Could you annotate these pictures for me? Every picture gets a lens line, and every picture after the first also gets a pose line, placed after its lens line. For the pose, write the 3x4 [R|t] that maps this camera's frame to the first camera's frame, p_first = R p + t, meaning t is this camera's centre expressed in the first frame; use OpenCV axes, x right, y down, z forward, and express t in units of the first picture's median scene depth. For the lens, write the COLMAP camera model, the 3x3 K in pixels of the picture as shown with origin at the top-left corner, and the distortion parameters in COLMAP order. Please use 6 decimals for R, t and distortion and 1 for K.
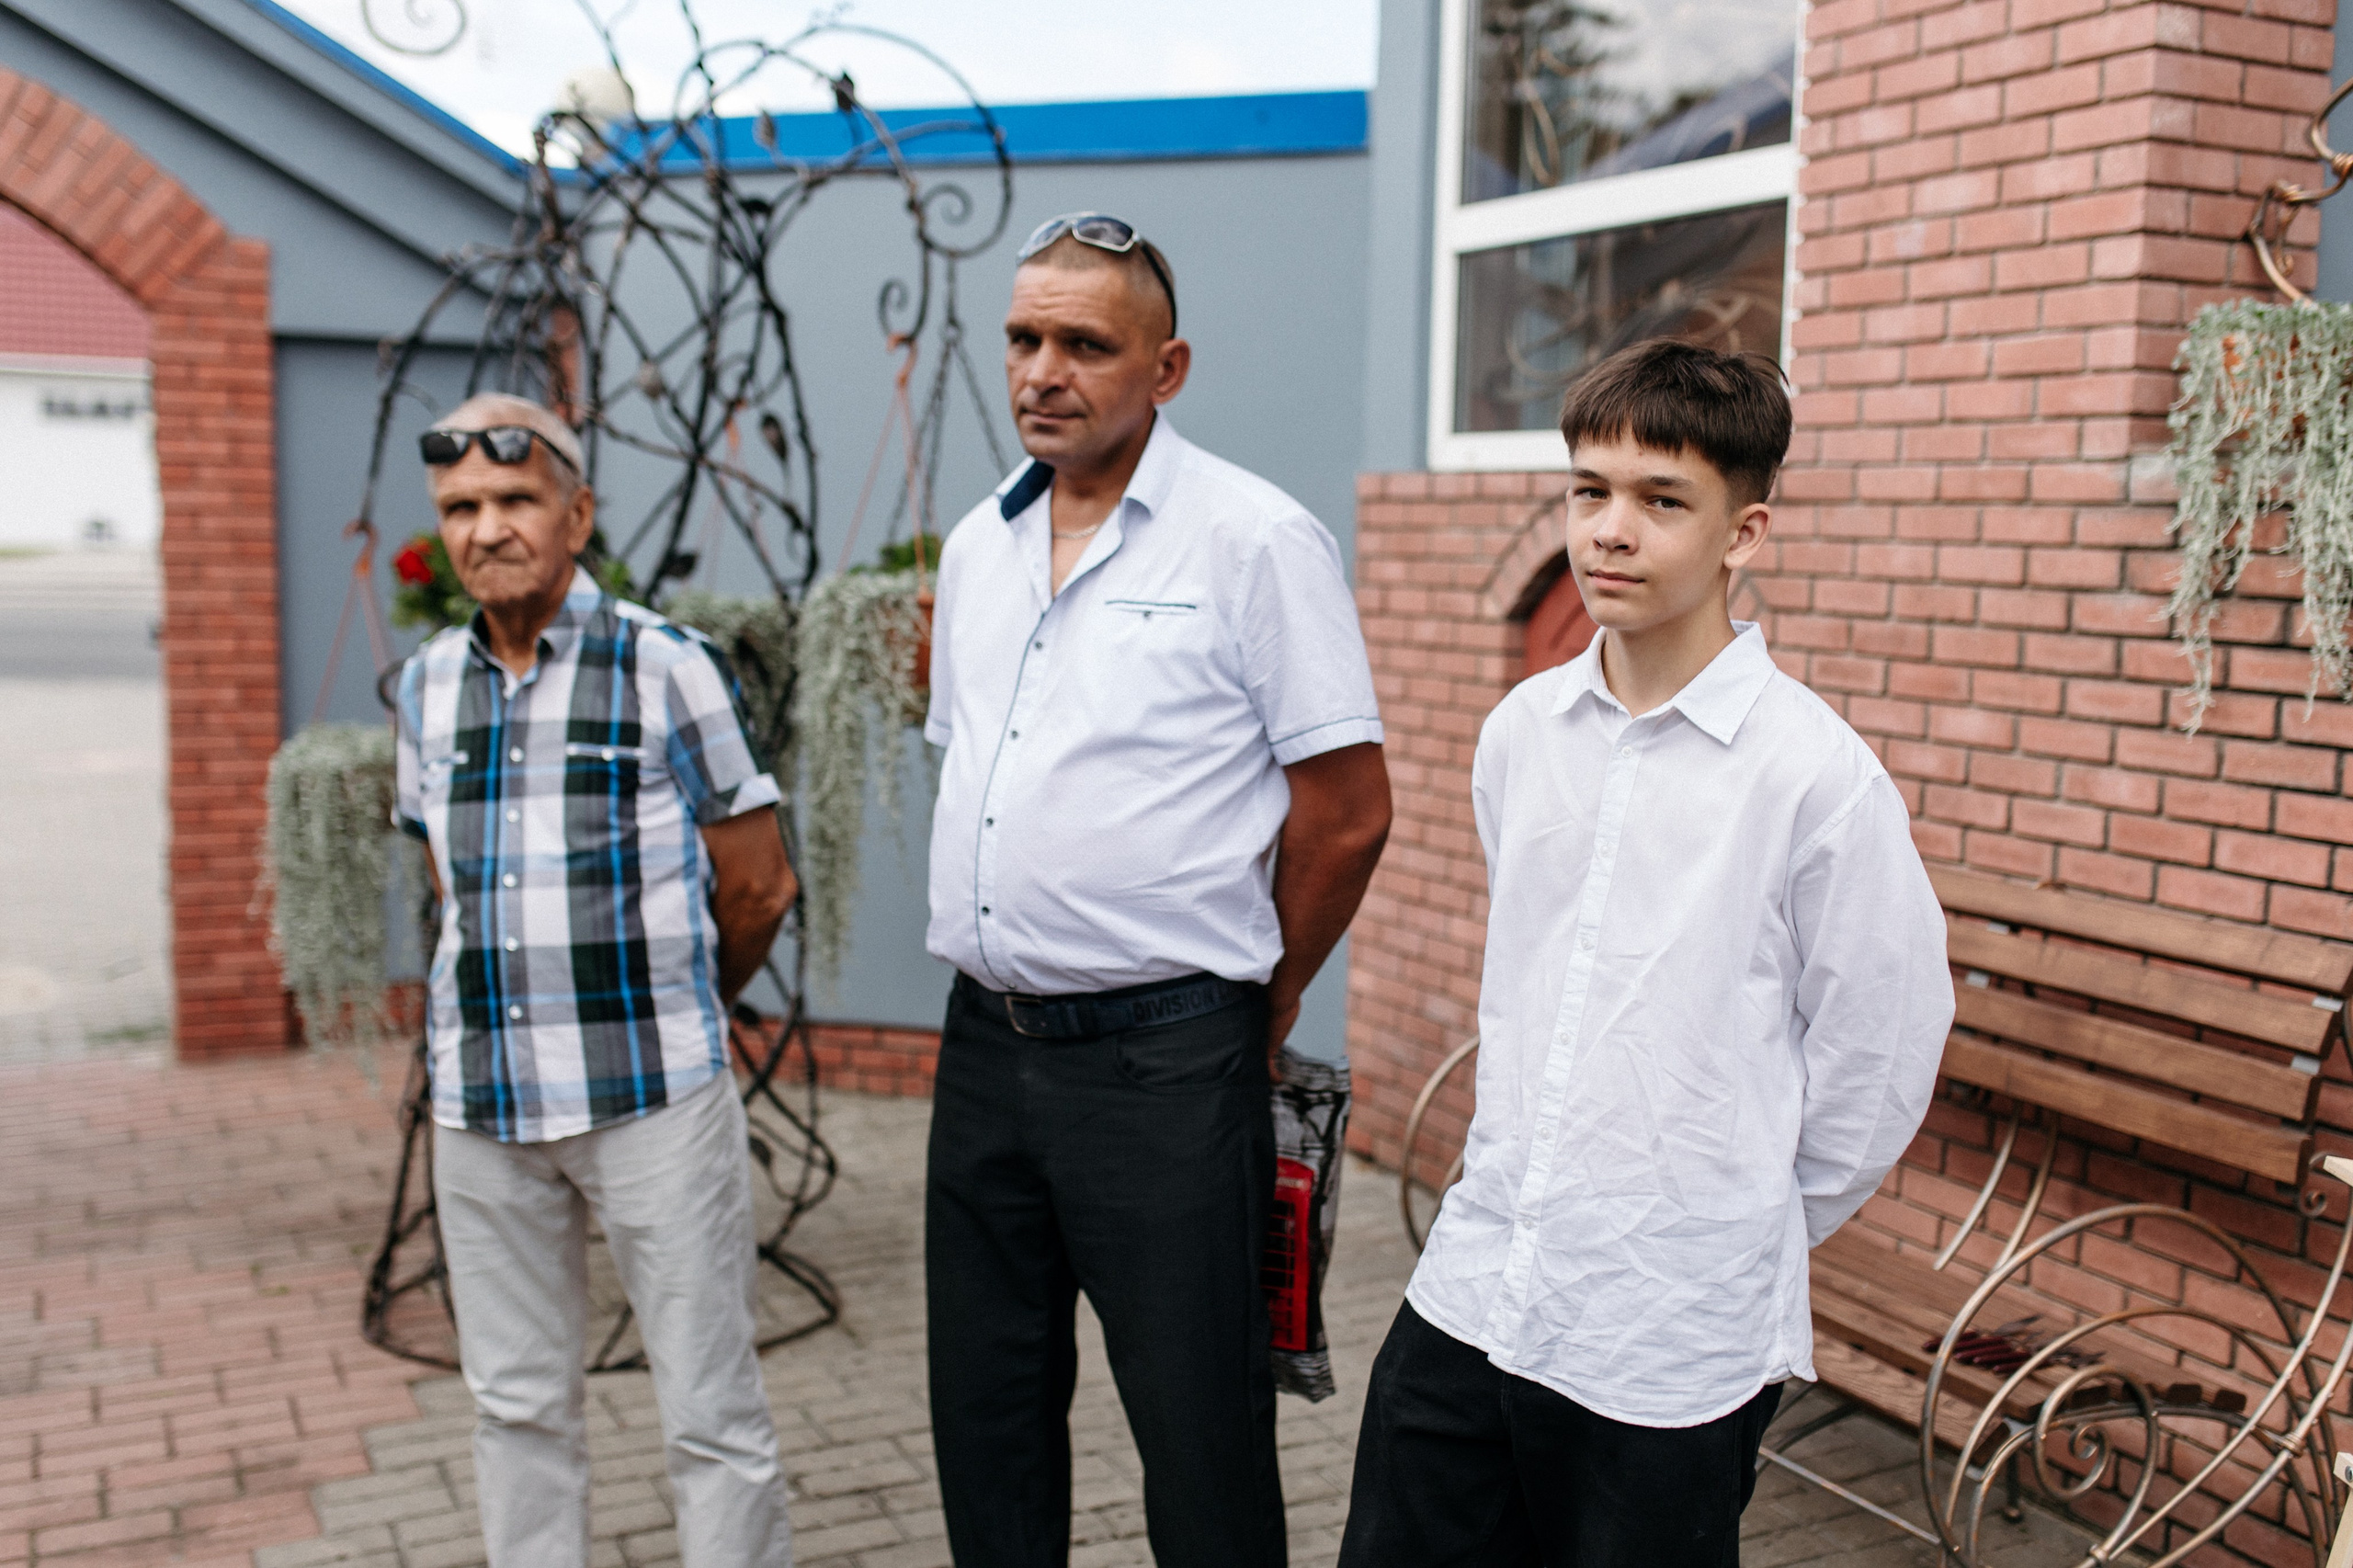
lens RADIAL K [[2412.0, 0, 1179.4], [0, 2412.0, 848.4], [0, 0, 1]] dist [0.002104, -0.049398]
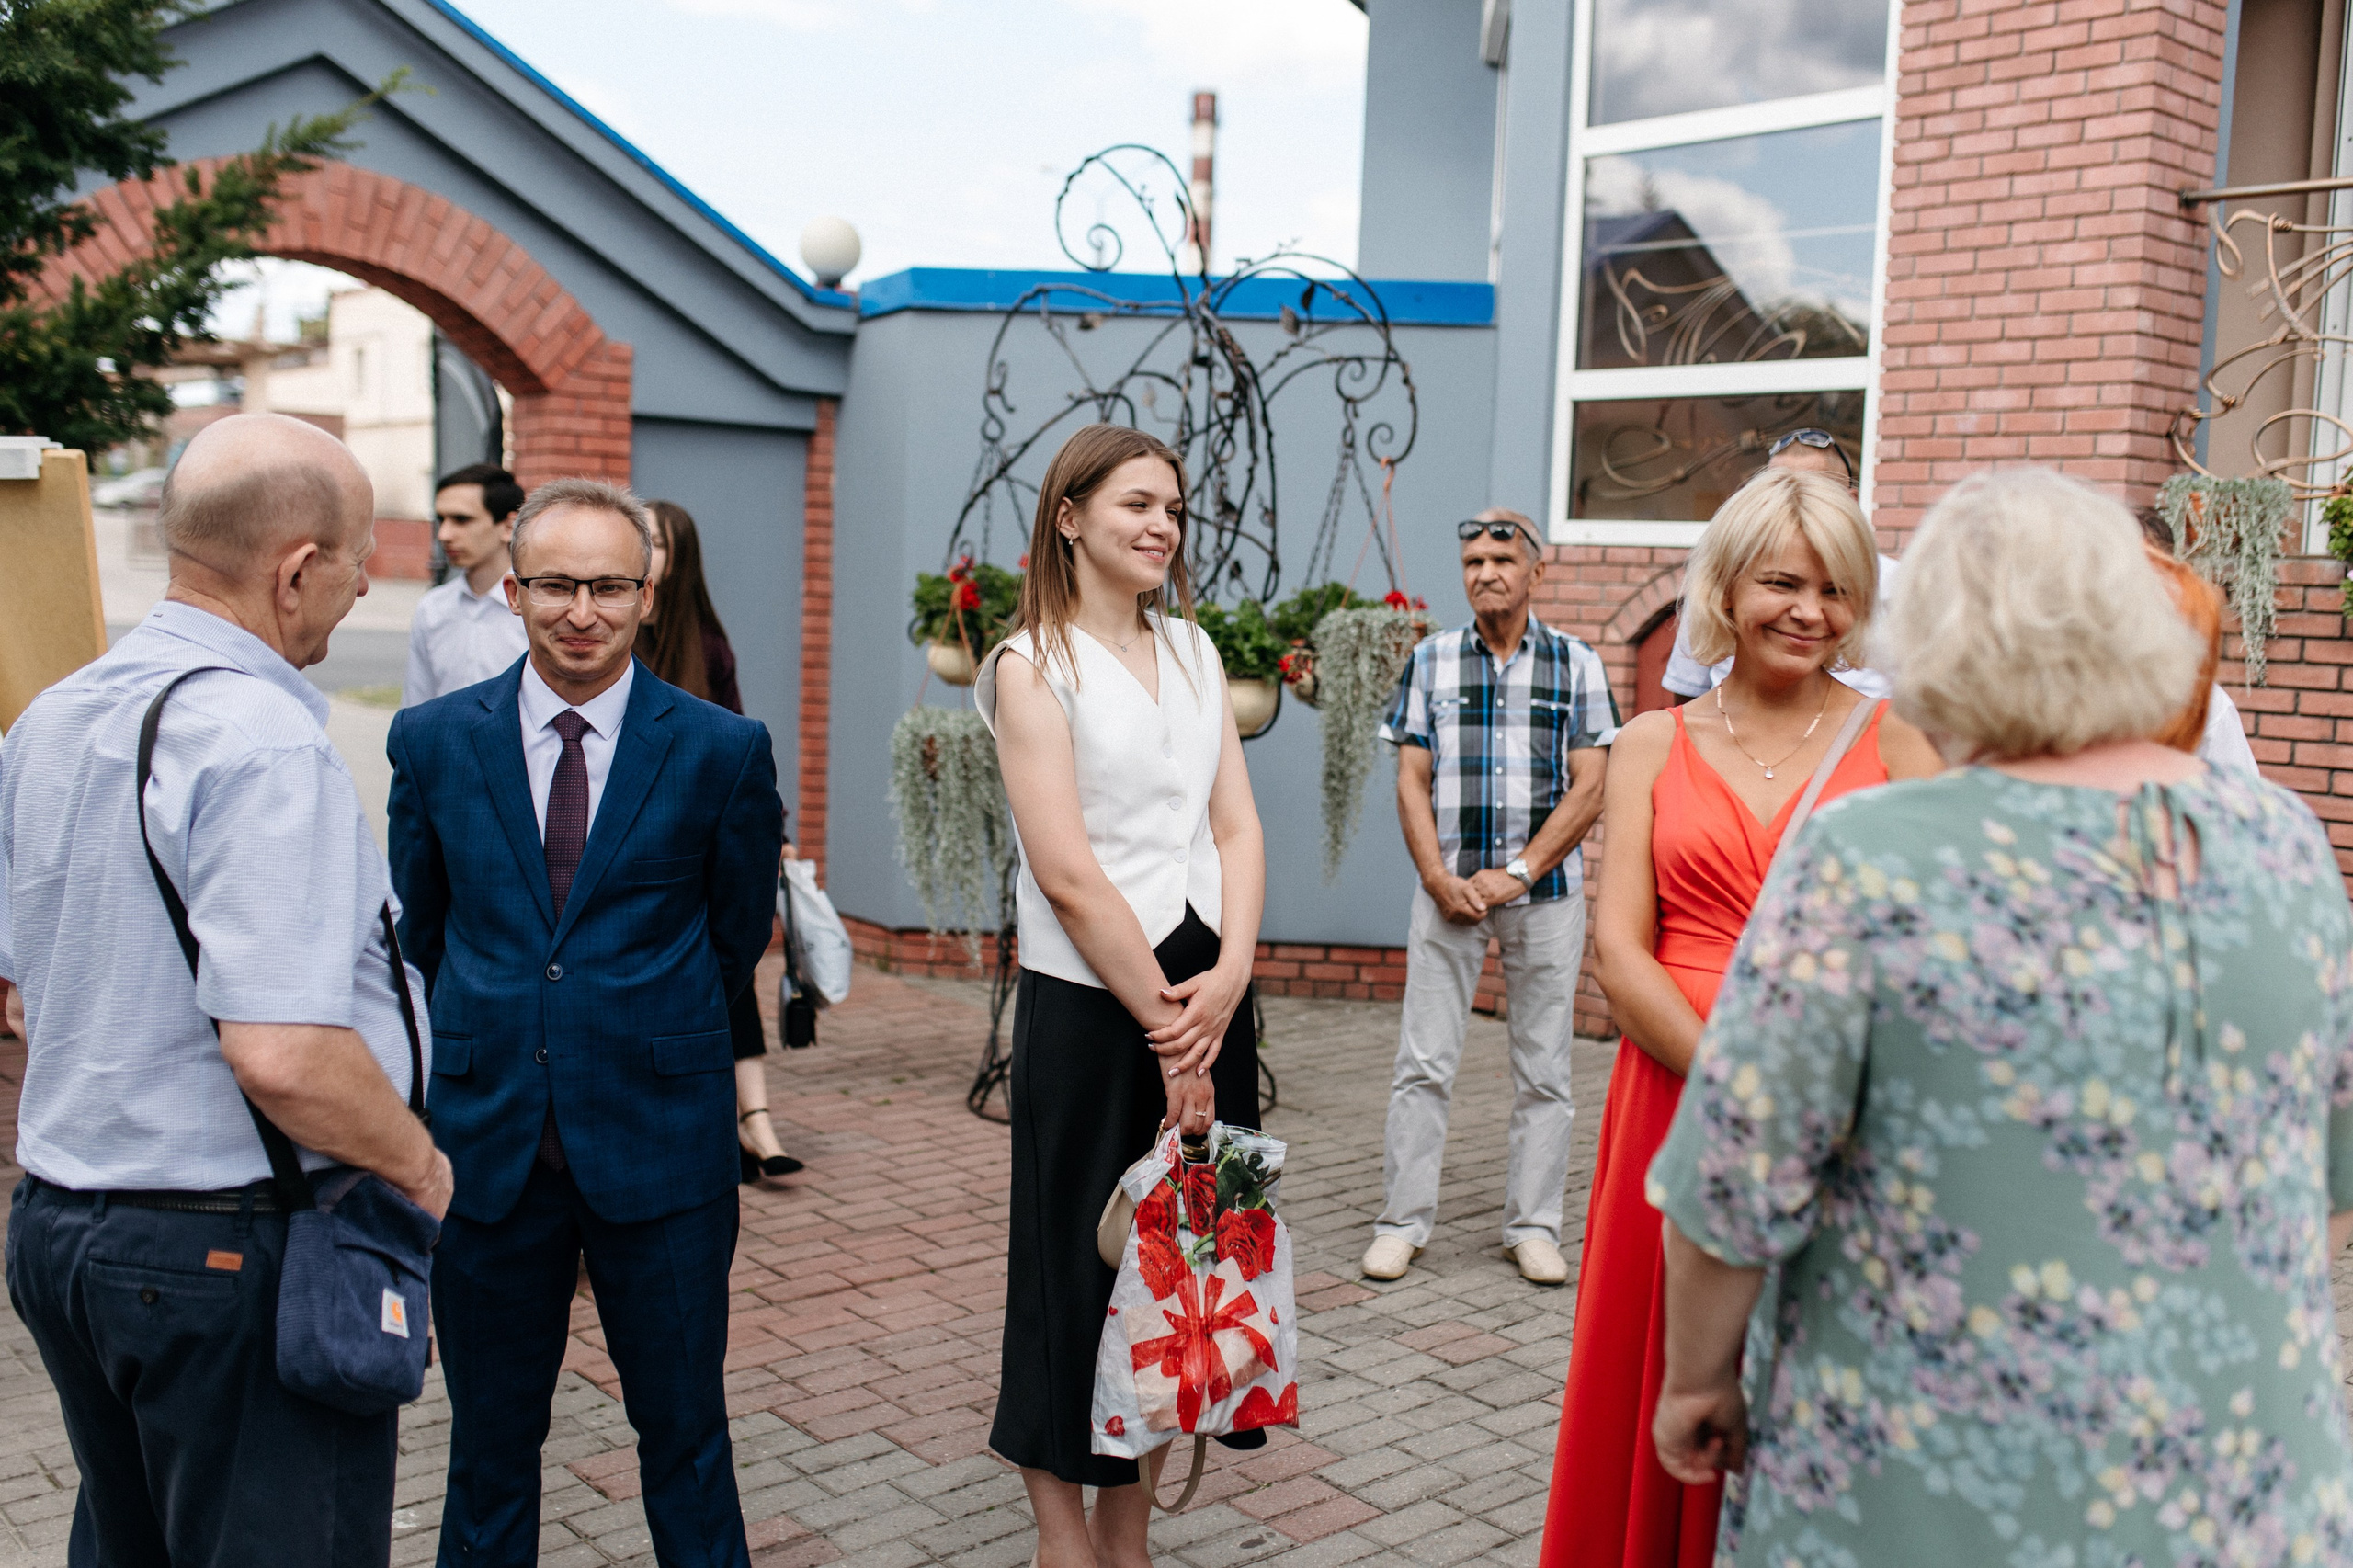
lens RADIAL K [[2285.8, 0, 1176.5], [0, 2285.8, 784.0], [0, 0, 1]] dist [0.048755, -0.247019]
pose [[0.970470, -0.003533, 0.241196, -0.659166], [0.012542, 0.999279, -0.035826, 0.058385], [-0.240895, 0.037793, 0.969815, -0.454776]]
